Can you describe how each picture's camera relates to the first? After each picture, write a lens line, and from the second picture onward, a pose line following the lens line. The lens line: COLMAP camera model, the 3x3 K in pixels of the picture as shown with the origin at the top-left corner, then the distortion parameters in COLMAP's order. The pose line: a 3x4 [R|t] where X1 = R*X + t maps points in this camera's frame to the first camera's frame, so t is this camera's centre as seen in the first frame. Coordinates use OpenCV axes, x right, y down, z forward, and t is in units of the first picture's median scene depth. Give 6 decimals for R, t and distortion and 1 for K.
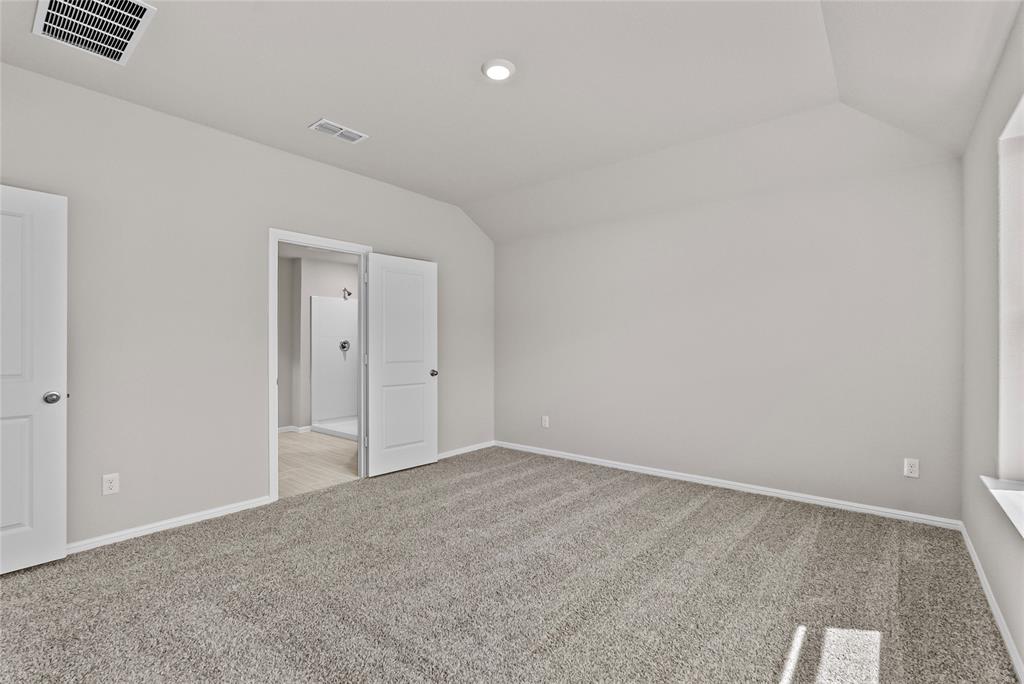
lens RADIAL K [[457.4, 0, 512.0], [0, 457.4, 342.0], [0, 0, 1]] dist [-0.000953, -0.000194]
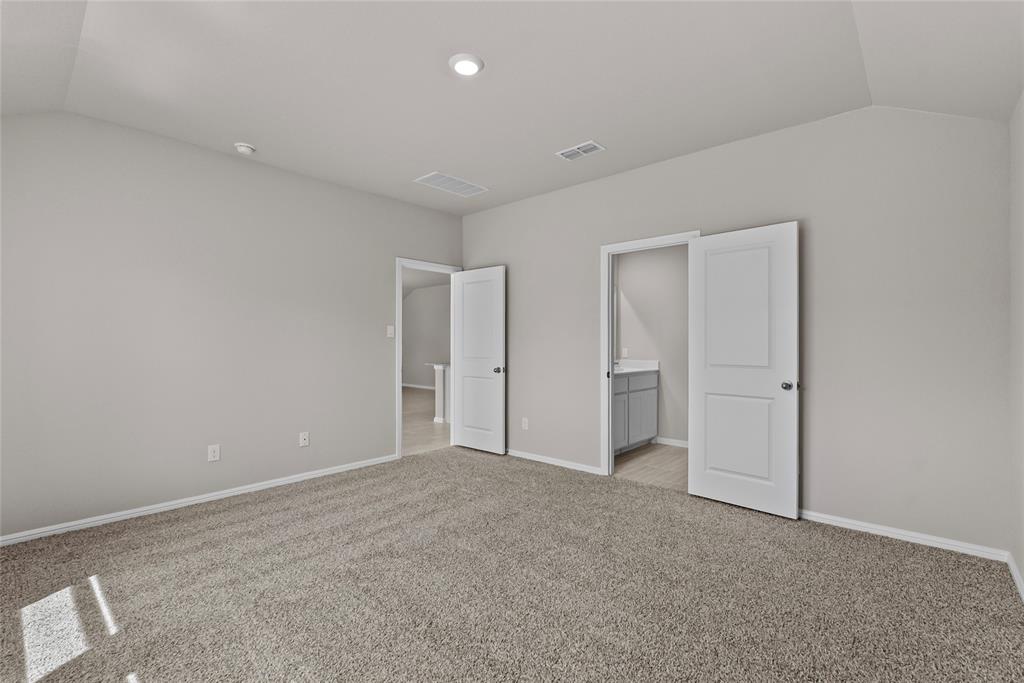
lens RADIAL K [[455.5, 0, 512.0], [0, 455.5, 341.5], [0, 0, 1]] dist [-0.001102, 0.000336]
pose [[-0.039844, -0.002729, -0.999202, 0.707330], [0.004972, 0.999983, -0.002929, 0.003622], [0.999194, -0.005085, -0.039830, 0.849598]]
